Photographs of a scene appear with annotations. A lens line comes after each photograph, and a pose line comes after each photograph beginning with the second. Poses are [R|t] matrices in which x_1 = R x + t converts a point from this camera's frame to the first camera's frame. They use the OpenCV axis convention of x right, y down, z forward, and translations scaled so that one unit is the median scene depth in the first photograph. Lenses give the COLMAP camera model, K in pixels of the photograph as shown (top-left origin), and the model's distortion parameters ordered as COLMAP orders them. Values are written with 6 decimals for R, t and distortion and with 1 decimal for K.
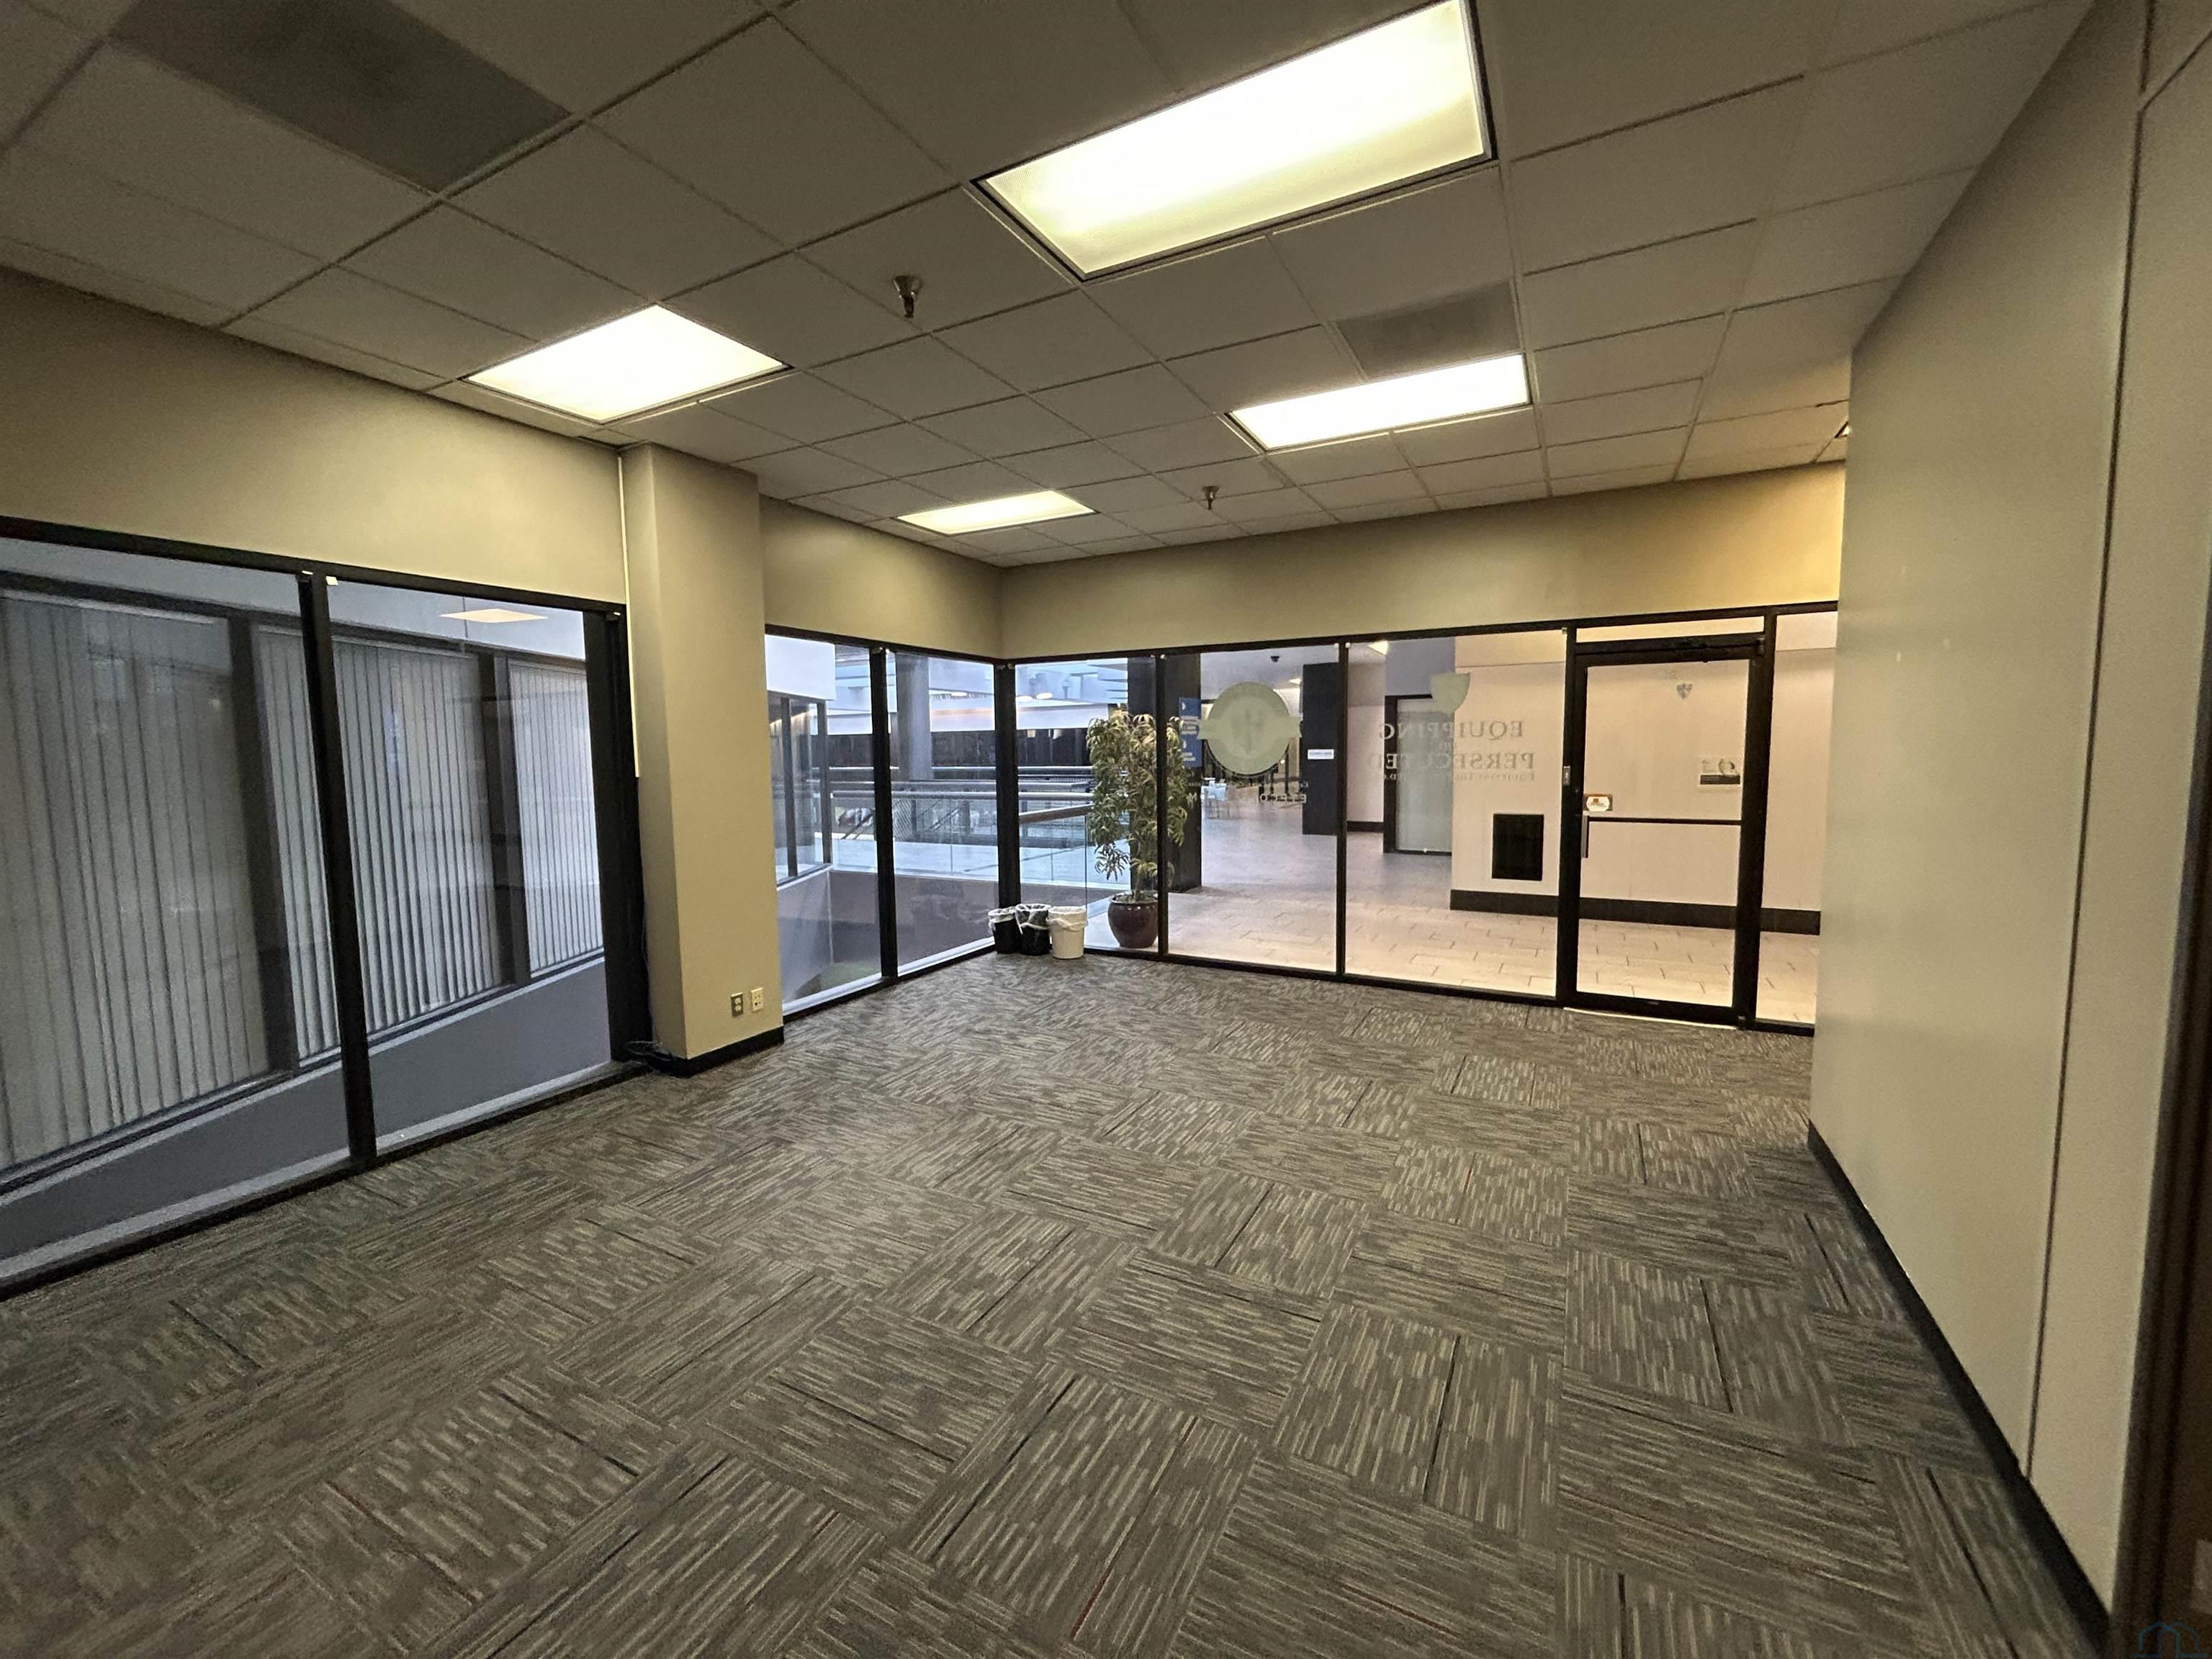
lens RADIAL K [[897.7, 0, 1100.0], [0, 897.7, 837.3], [0, 0, 1]] dist [-0.001288, 0.000009]
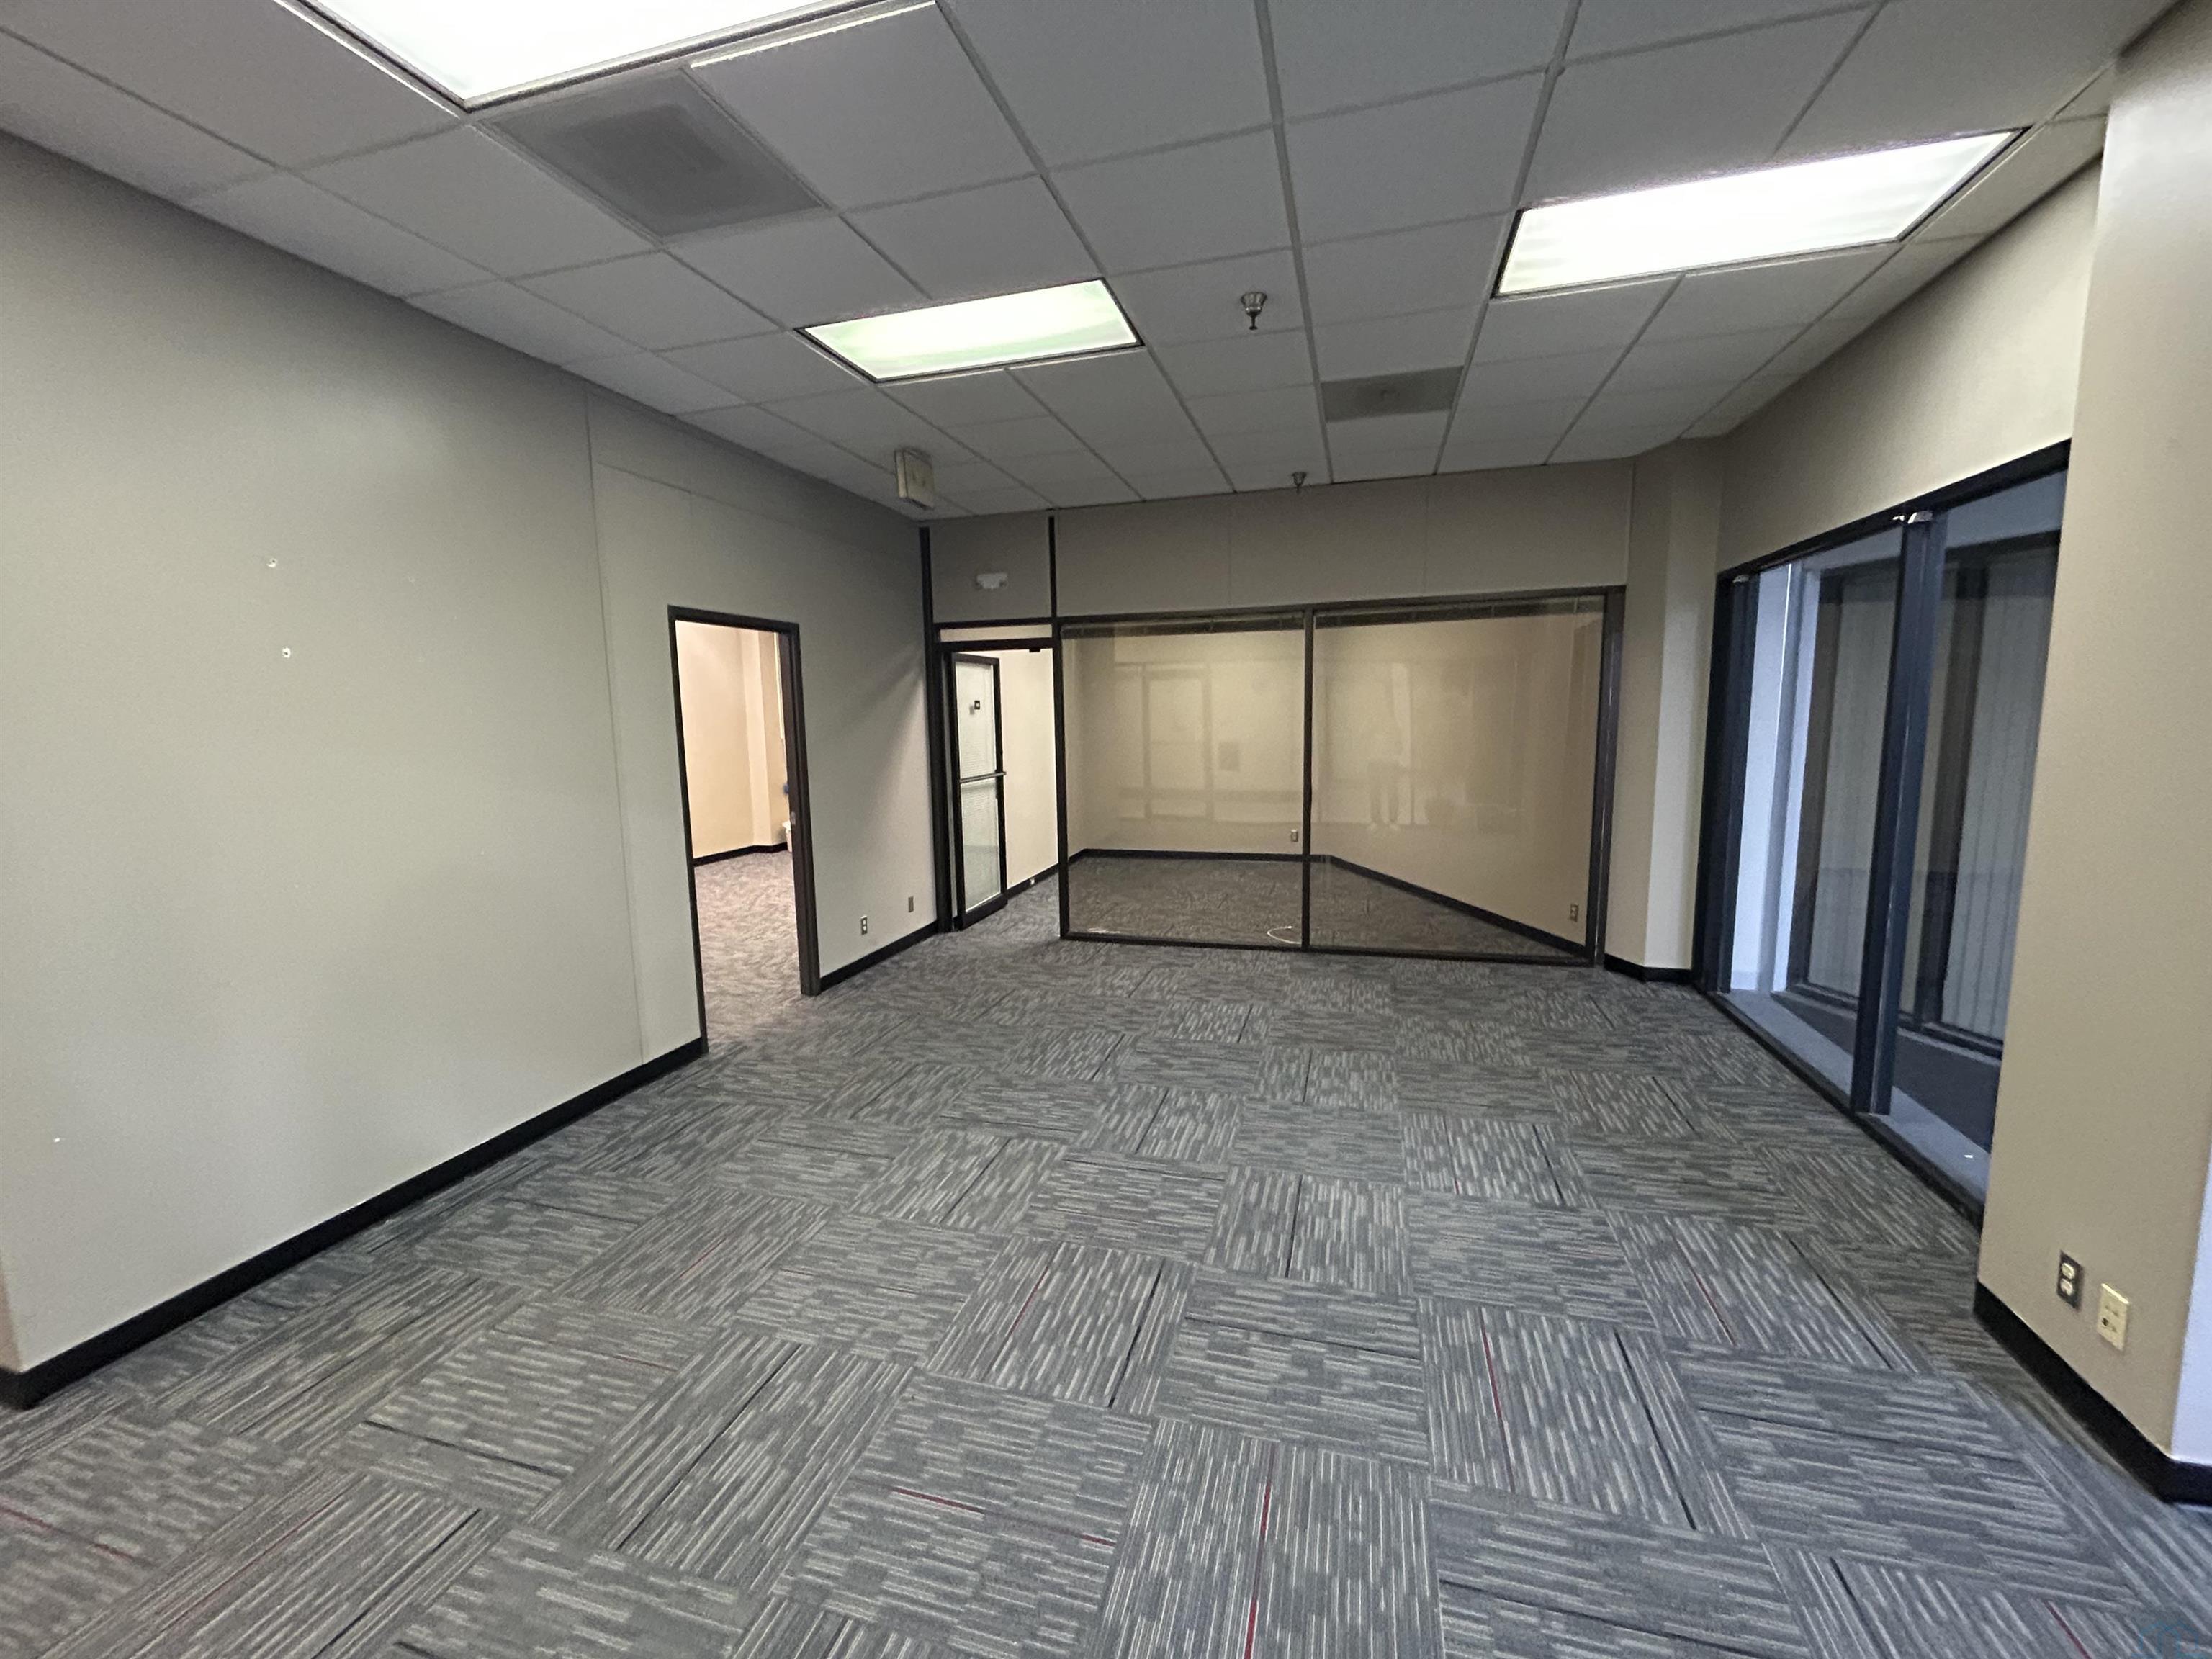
lens RADIAL K [[897.7, 0, 1102.5], [0, 897.7, 818.7], [0, 0, 1]] dist [-0.001288, 0.000009]
pose [[-0.977408, 0.053249, -0.204544, 0.189468], [0.008303, 0.976671, 0.214583, -0.180597], [0.211199, 0.208036, -0.955048, 1.715222]]
